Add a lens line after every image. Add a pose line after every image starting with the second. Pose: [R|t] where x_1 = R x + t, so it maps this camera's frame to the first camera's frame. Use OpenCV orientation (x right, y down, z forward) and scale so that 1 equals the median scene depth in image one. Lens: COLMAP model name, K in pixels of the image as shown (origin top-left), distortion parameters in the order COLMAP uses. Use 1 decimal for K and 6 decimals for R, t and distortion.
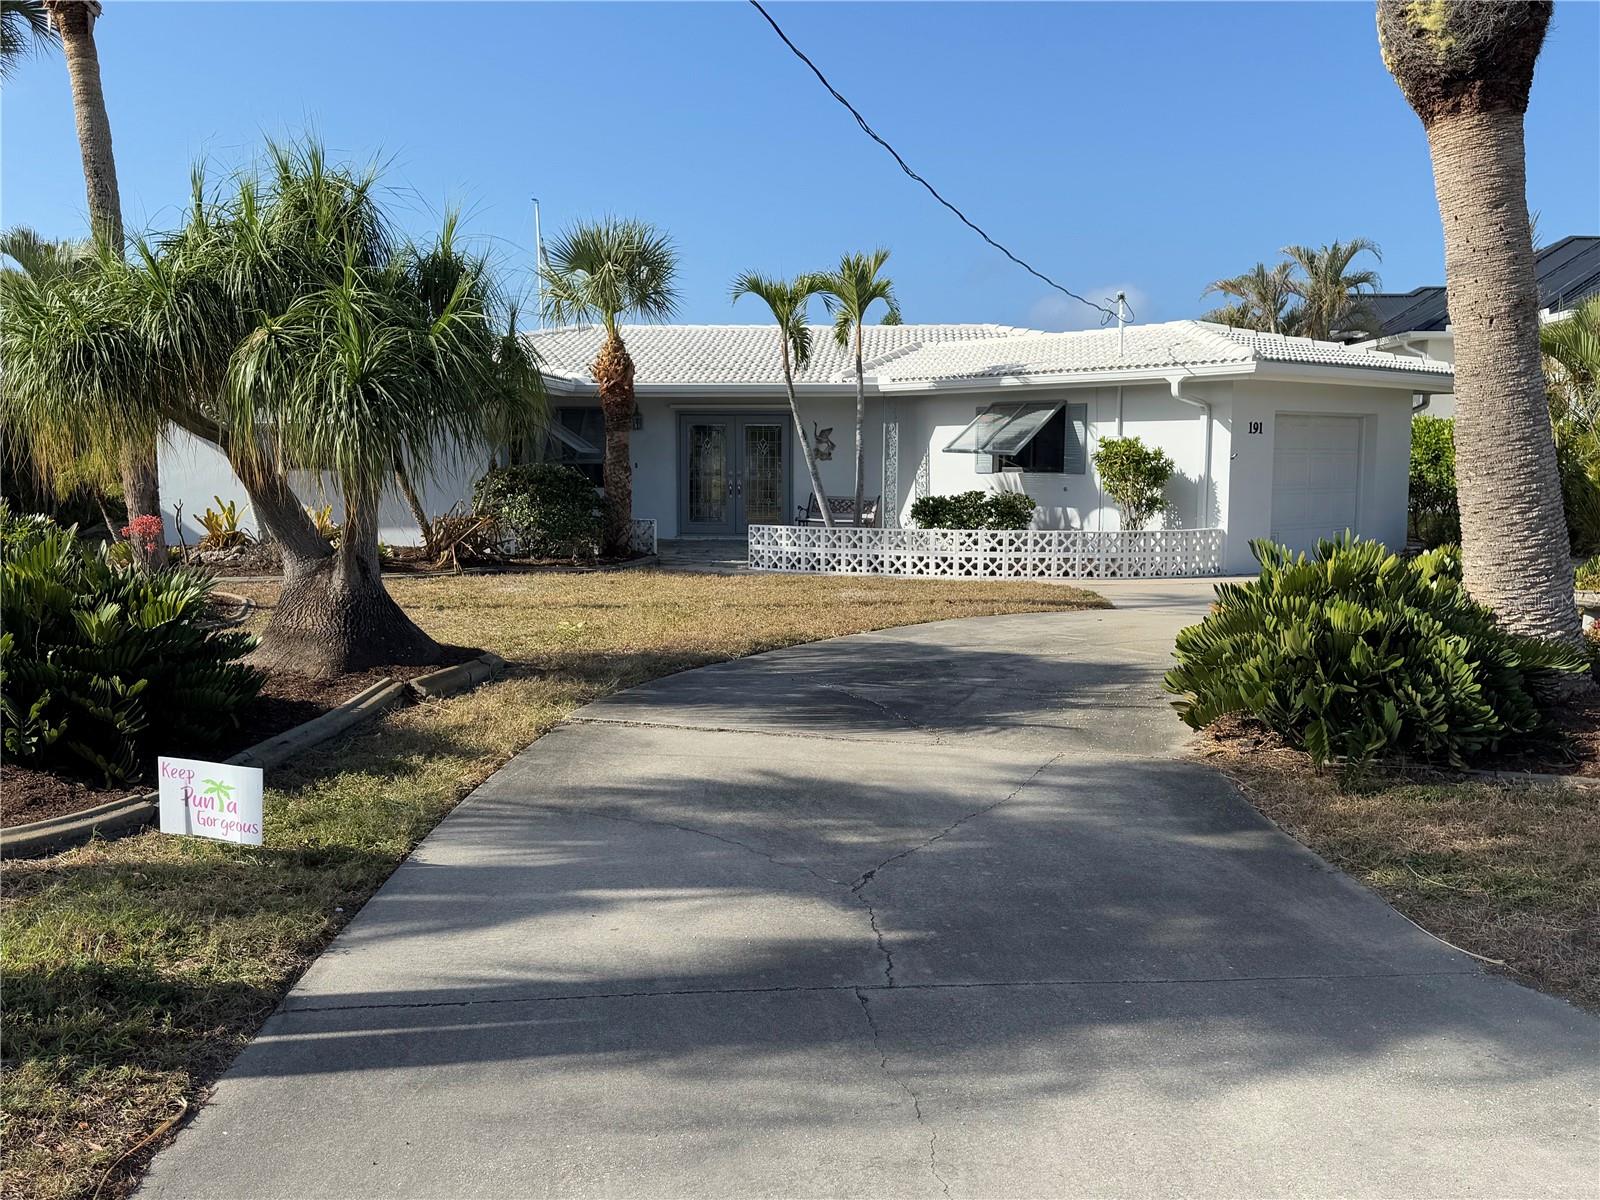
lens RADIAL K [[1415.9, 0, 800.0], [0, 1415.9, 600.0], [0, 0, 1]] dist [0.129189, -0.000368]
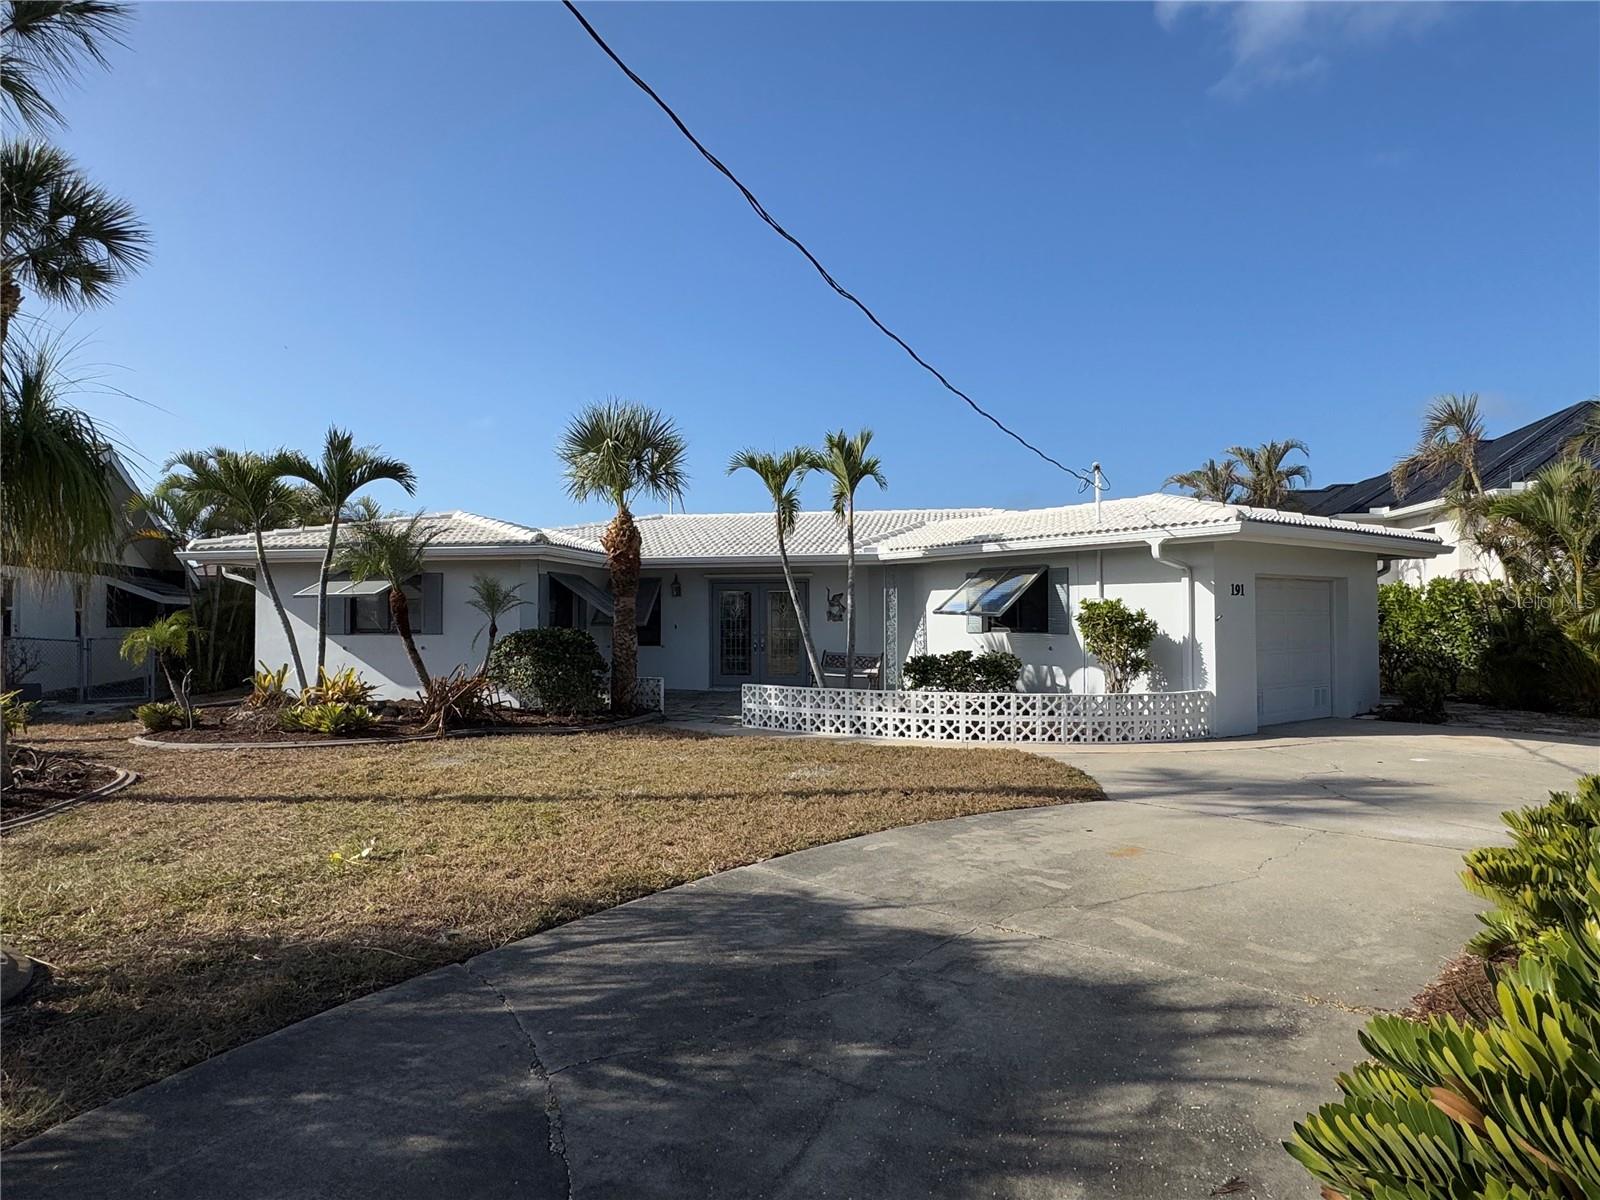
lens RADIAL K [[903.8, 0, 800.0], [0, 903.8, 600.0], [0, 0, 1]] dist [0.000903, -0.000107]
pose [[0.995186, -0.008064, -0.097674, 0.072909], [-0.003554, 0.992985, -0.118189, -0.036383], [0.097942, 0.117968, 0.988176, 0.341743]]
